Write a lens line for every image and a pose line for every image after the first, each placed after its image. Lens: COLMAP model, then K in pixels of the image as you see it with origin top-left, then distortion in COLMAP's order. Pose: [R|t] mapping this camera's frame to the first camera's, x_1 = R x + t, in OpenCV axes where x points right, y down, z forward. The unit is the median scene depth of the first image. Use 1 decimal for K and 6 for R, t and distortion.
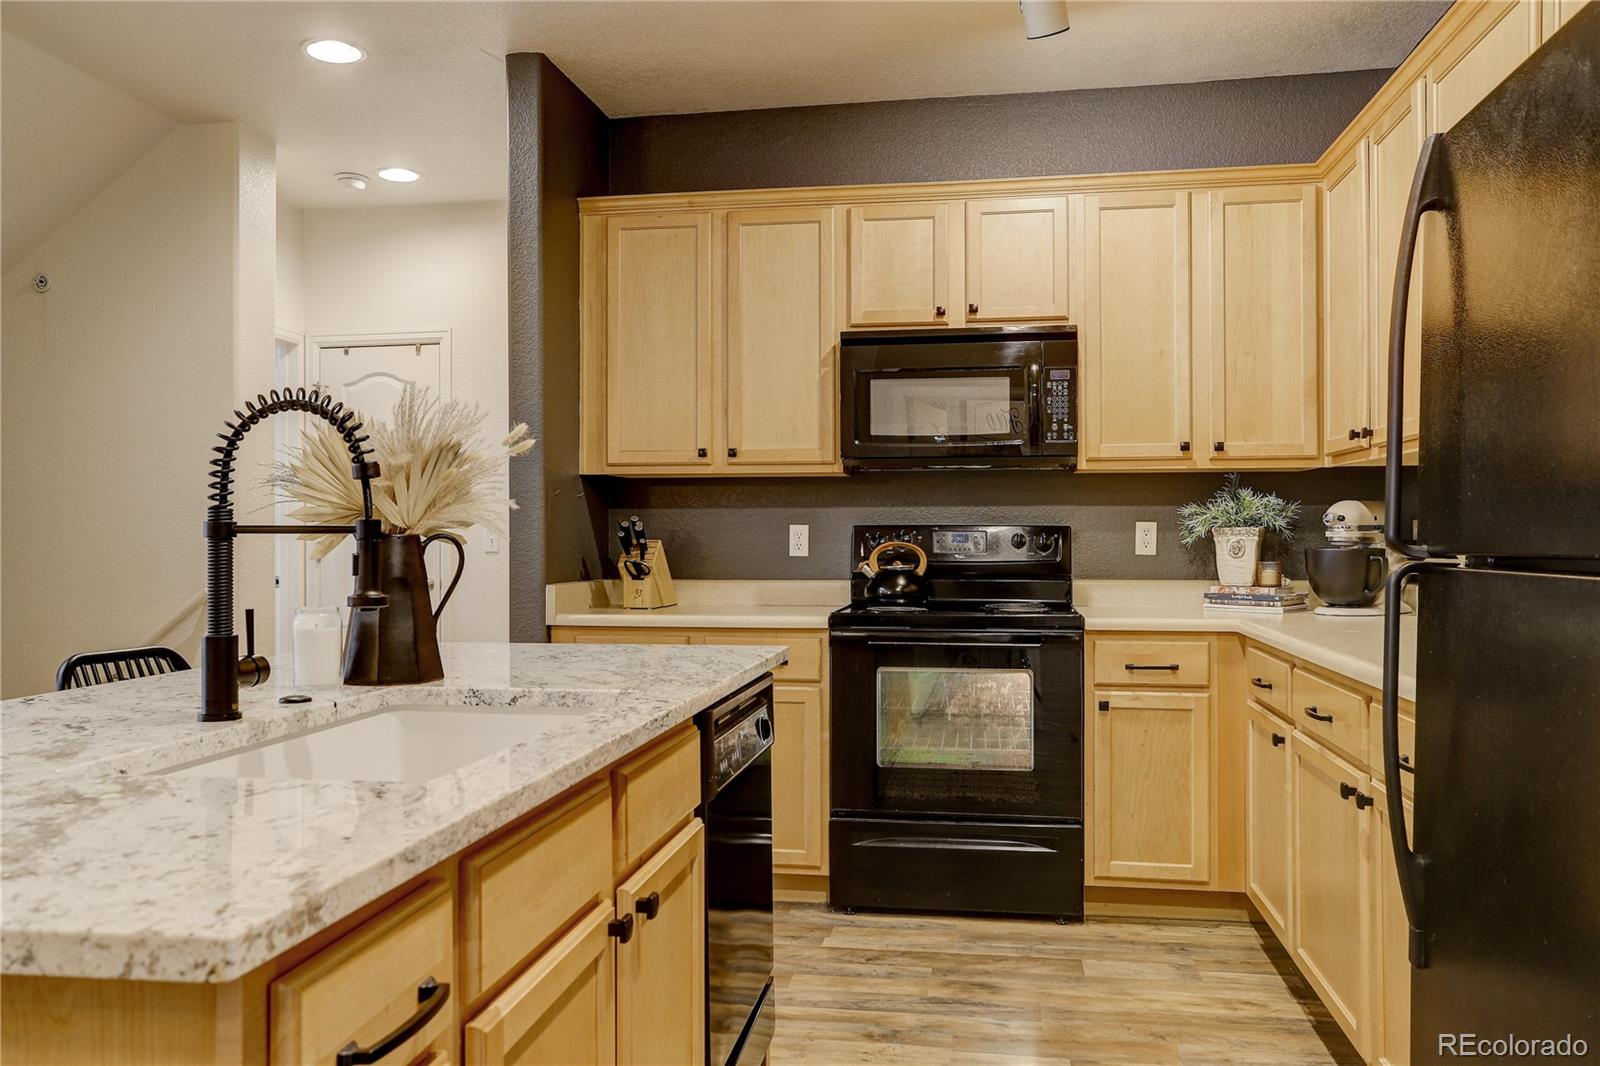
lens RADIAL K [[1218.8, 0, 795.4], [0, 1218.8, 531.1], [0, 0, 1]] dist [-0.005773, 0.000800]
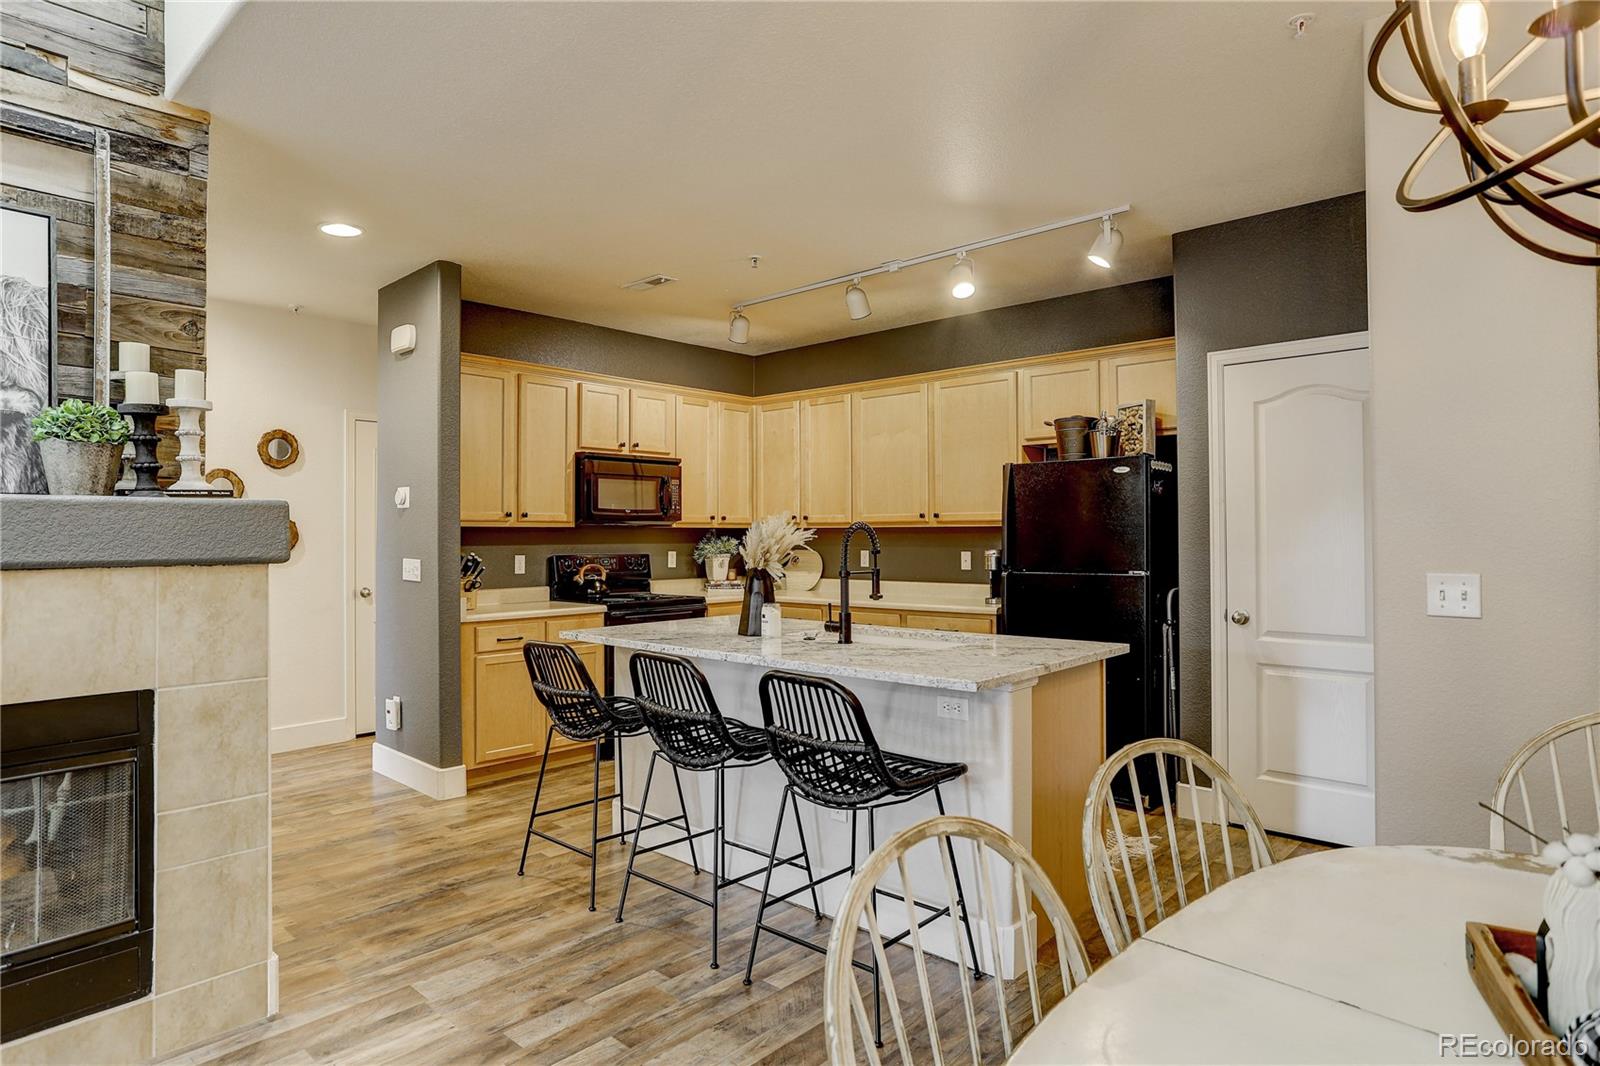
lens RADIAL K [[904.3, 0, 799.8], [0, 904.3, 528.0], [0, 0, 1]] dist [-0.033419, -0.000704]
pose [[0.547359, 0.005866, 0.836878, -0.944312], [0.000054, 0.999975, -0.007045, -0.038851], [-0.836898, 0.003901, 0.547345, -0.025916]]
